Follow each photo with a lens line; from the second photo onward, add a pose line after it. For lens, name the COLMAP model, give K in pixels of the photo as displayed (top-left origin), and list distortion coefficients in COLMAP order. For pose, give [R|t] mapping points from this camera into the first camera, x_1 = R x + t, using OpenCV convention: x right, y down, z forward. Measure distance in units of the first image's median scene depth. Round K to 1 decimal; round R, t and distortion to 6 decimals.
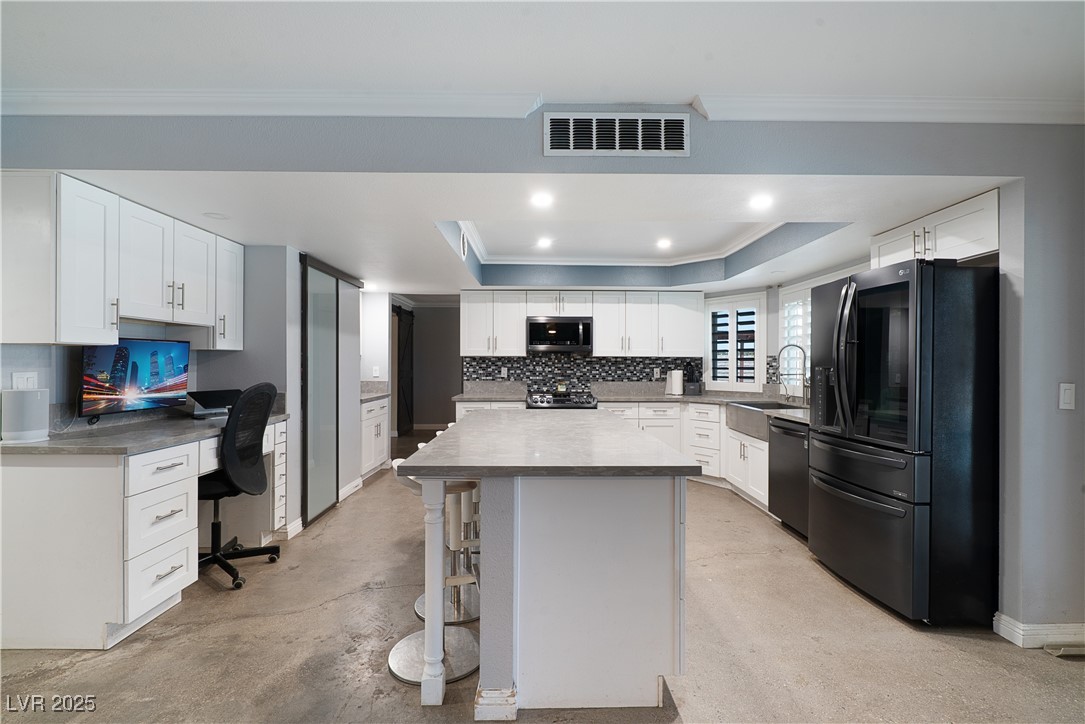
lens RADIAL K [[497.8, 0, 545.2], [0, 497.8, 360.2], [0, 0, 1]] dist [-0.000172, 0.000451]
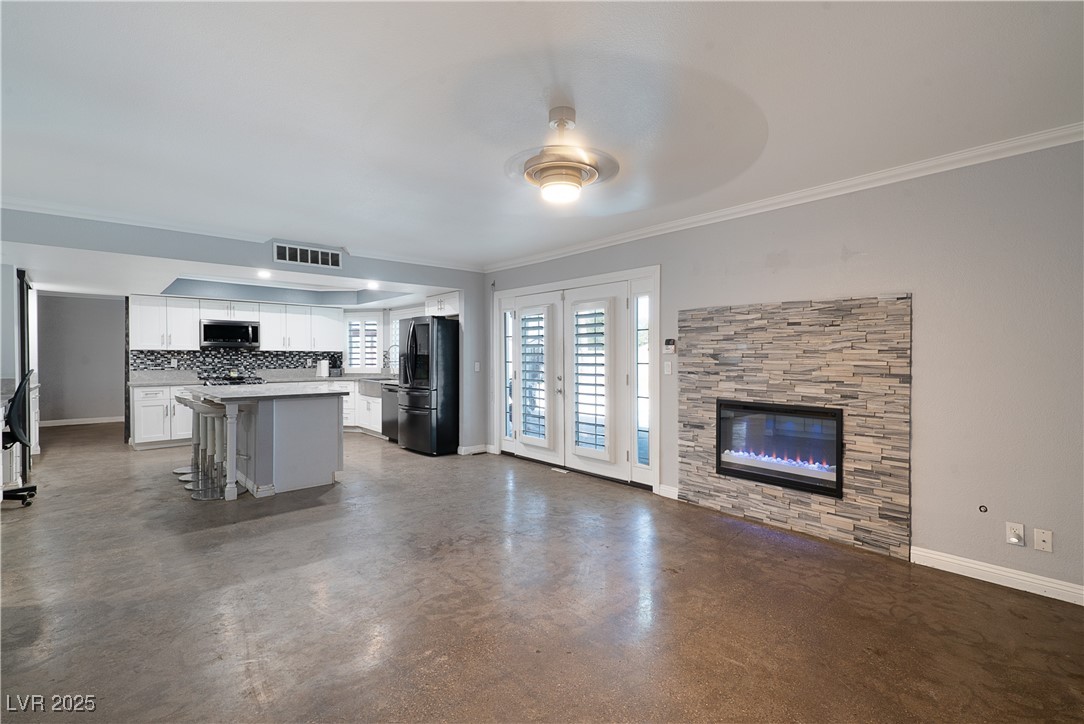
lens RADIAL K [[500.8, 0, 546.7], [0, 500.8, 362.7], [0, 0, 1]] dist [0.036650, -0.000138]
pose [[0.761376, -0.010437, 0.648227, -0.214565], [-0.002737, 0.999810, 0.019312, -0.003348], [-0.648305, -0.016478, 0.761202, -0.596760]]
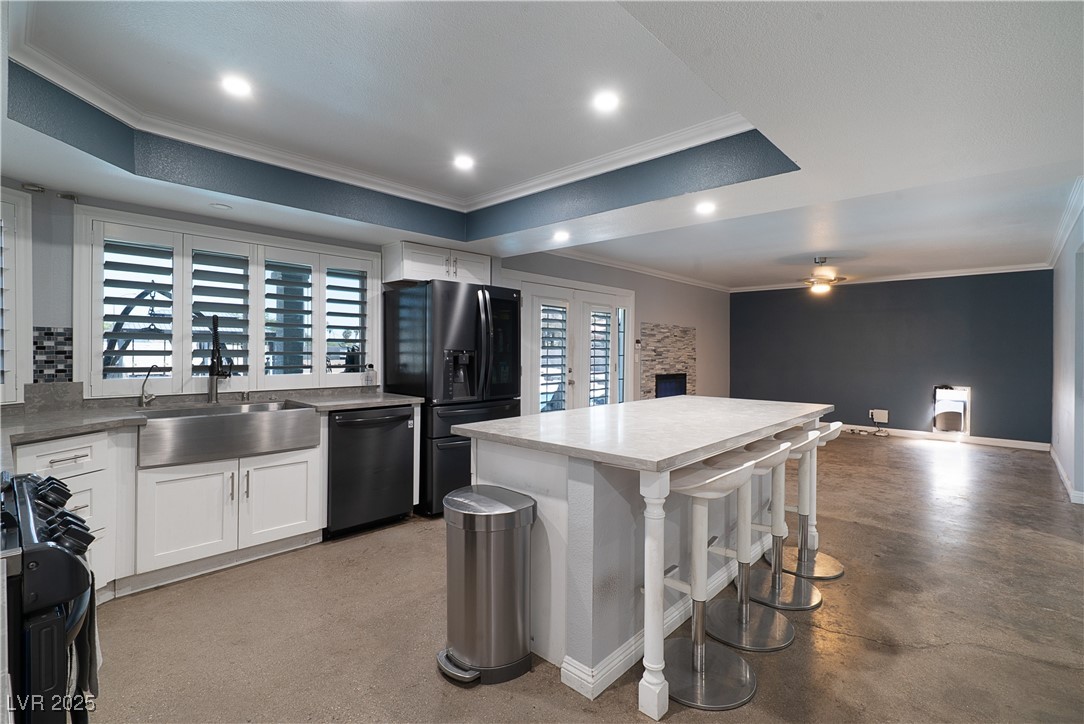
lens RADIAL K [[503.3, 0, 543.5], [0, 503.3, 351.2], [0, 0, 1]] dist [-0.002823, -0.000315]
pose [[-0.721370, -0.009956, 0.692478, -0.250820], [-0.015086, 0.999885, -0.001339, 0.008115], [-0.692385, -0.011412, -0.721438, 0.964480]]
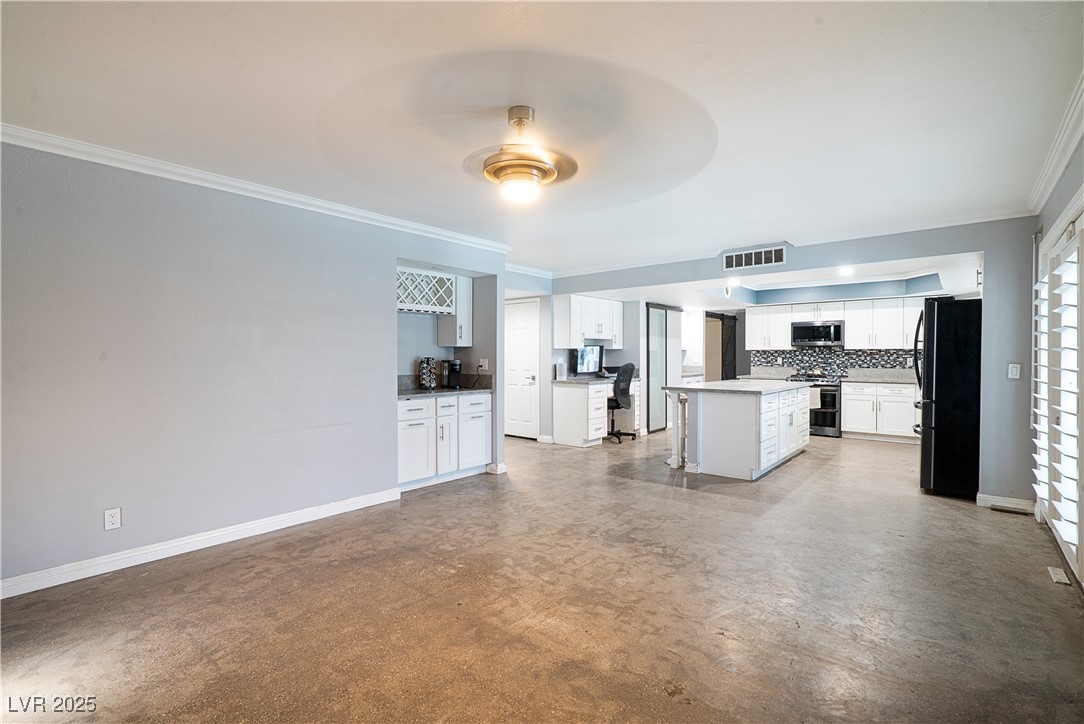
lens RADIAL K [[498.2, 0, 542.0], [0, 498.2, 362.0], [0, 0, 1]] dist [-0.015064, 0.000088]
pose [[0.751066, 0.005488, -0.660204, 0.380505], [0.007136, 0.999840, 0.016429, -0.000759], [0.660188, -0.017050, 0.750907, -0.585213]]
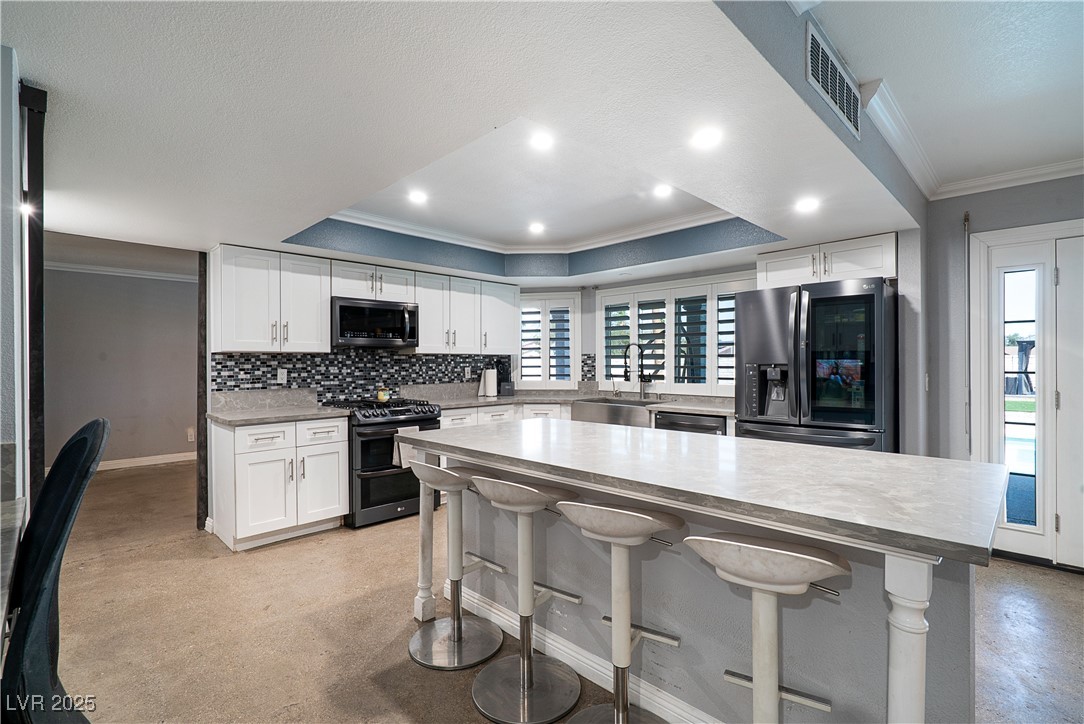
lens RADIAL K [[497.4, 0, 544.7], [0, 497.4, 360.2], [0, 0, 1]] dist [-0.000172, 0.000451]
pose [[0.722439, -0.002058, 0.691431, -0.313042], [0.000618, 0.999997, 0.002331, 0.001526], [-0.691434, -0.001256, 0.722438, 0.291344]]
